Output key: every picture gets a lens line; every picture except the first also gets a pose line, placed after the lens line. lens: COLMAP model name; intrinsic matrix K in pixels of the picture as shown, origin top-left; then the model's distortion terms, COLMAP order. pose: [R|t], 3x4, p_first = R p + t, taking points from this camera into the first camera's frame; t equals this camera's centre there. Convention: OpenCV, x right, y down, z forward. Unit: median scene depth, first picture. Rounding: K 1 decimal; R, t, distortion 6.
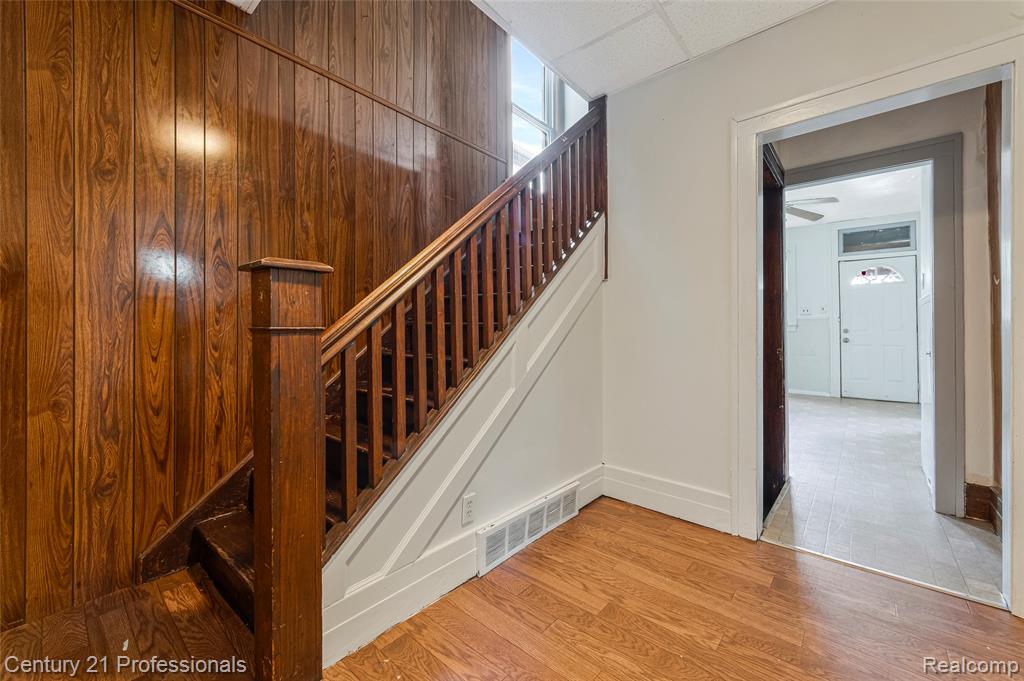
lens RADIAL K [[402.0, 0, 511.8], [0, 402.0, 334.6], [0, 0, 1]] dist [-0.001650, 0.000549]
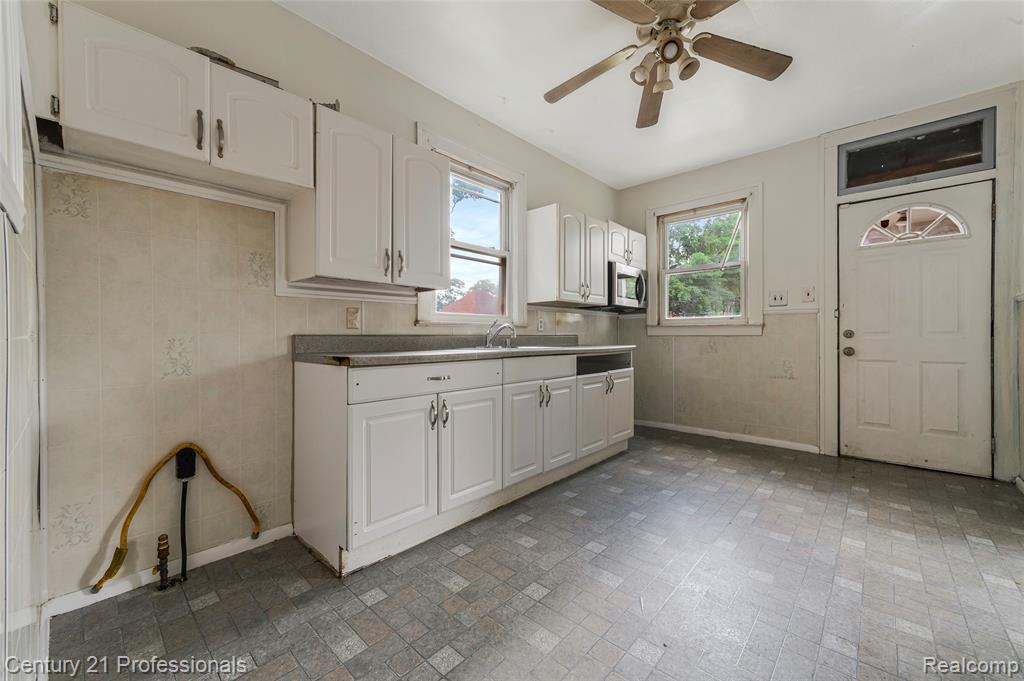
lens RADIAL K [[402.0, 0, 514.4], [0, 402.0, 345.0], [0, 0, 1]] dist [-0.001650, 0.000549]
pose [[0.999984, -0.002300, -0.005196, 0.716289], [0.002427, 0.999696, 0.024534, -0.015815], [0.005138, -0.024546, 0.999685, 0.852060]]
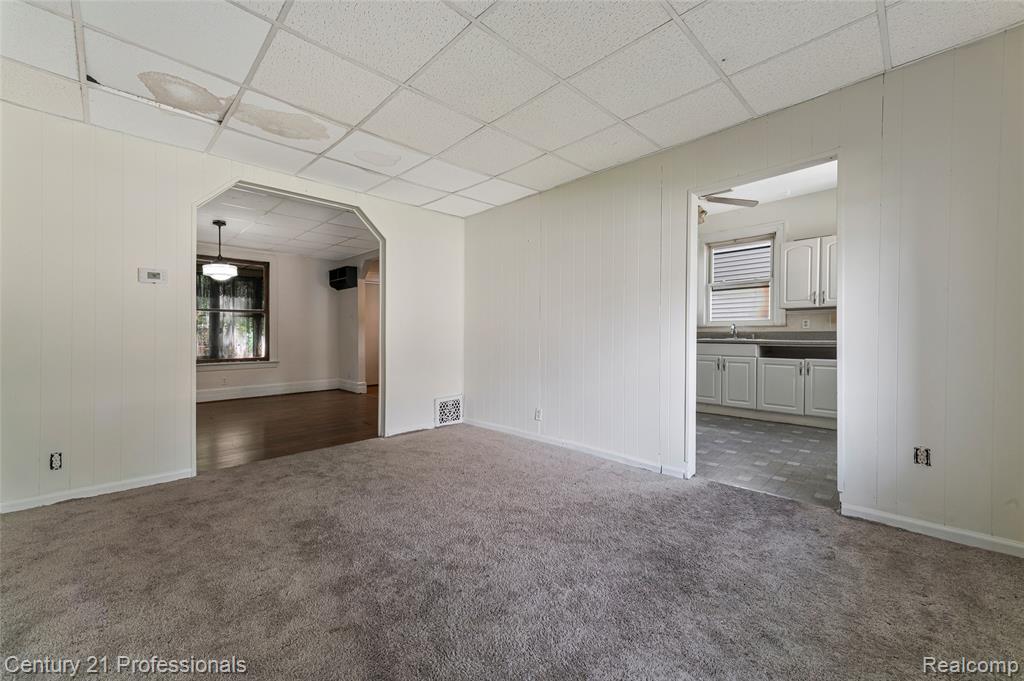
lens RADIAL K [[402.0, 0, 512.7], [0, 402.0, 344.3], [0, 0, 1]] dist [-0.001650, 0.000549]
pose [[-0.041791, 0.026741, -0.998768, 2.341263], [0.006308, 0.999629, 0.026500, -0.015512], [0.999106, -0.005192, -0.041944, 0.927391]]
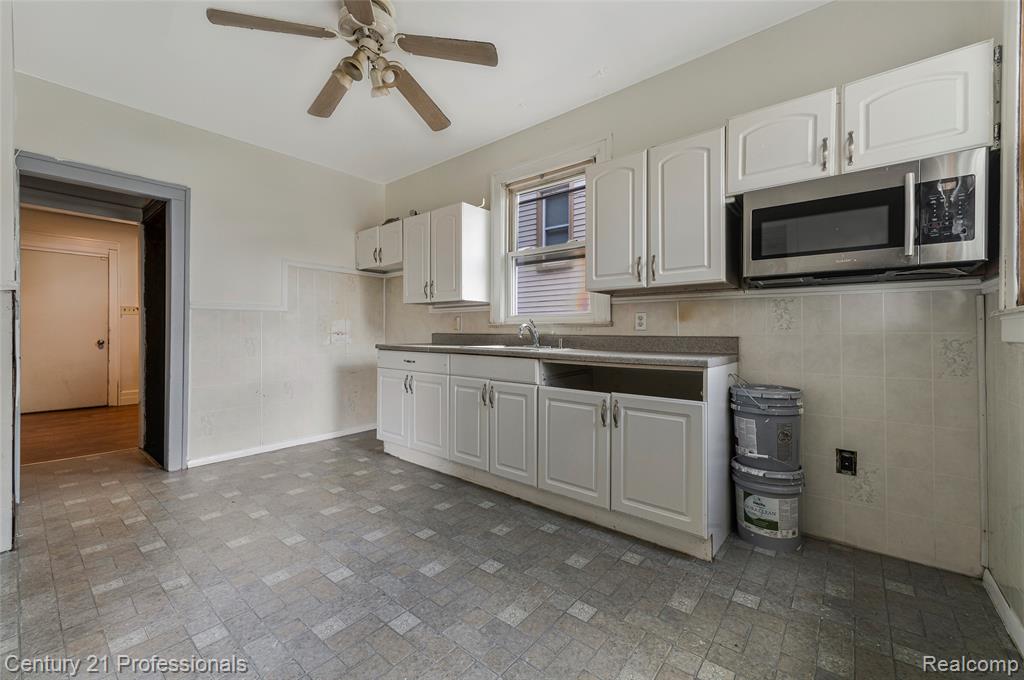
lens RADIAL K [[402.0, 0, 509.1], [0, 402.0, 336.0], [0, 0, 1]] dist [-0.001650, 0.000549]
pose [[0.051611, 0.009049, -0.998626, 1.585707], [-0.004831, 0.999950, 0.008811, -0.021250], [0.998656, 0.004370, 0.051653, 1.660155]]
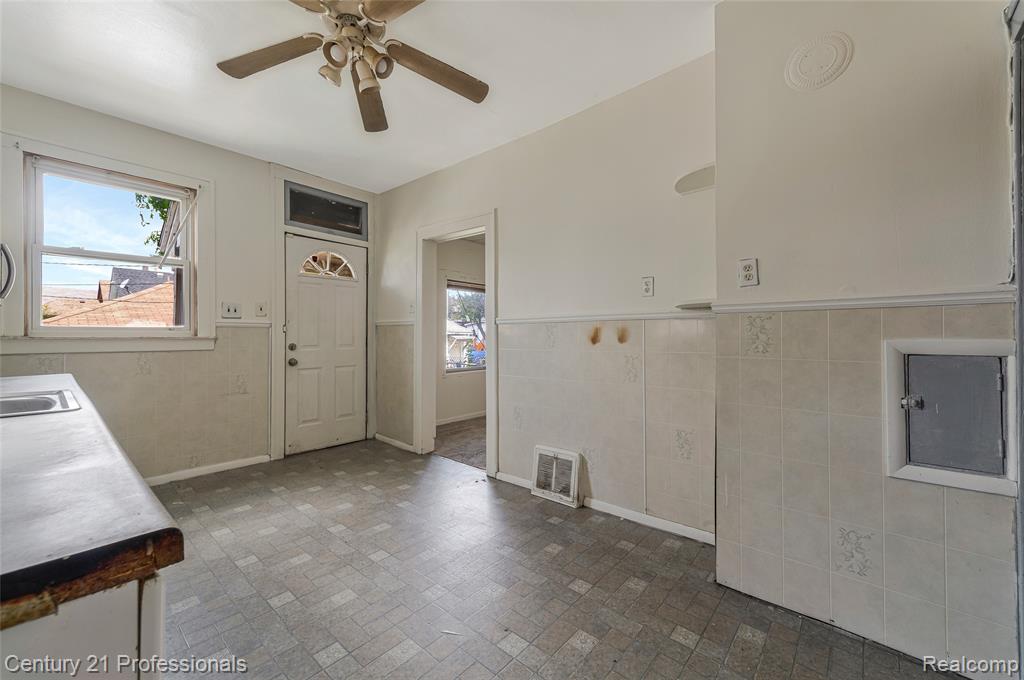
lens RADIAL K [[402.0, 0, 505.7], [0, 402.0, 334.5], [0, 0, 1]] dist [-0.001650, 0.000549]
pose [[-0.012123, 0.005905, 0.999909, 0.386099], [0.000371, 0.999983, -0.005901, -0.046046], [-0.999926, 0.000299, -0.012125, 1.266073]]
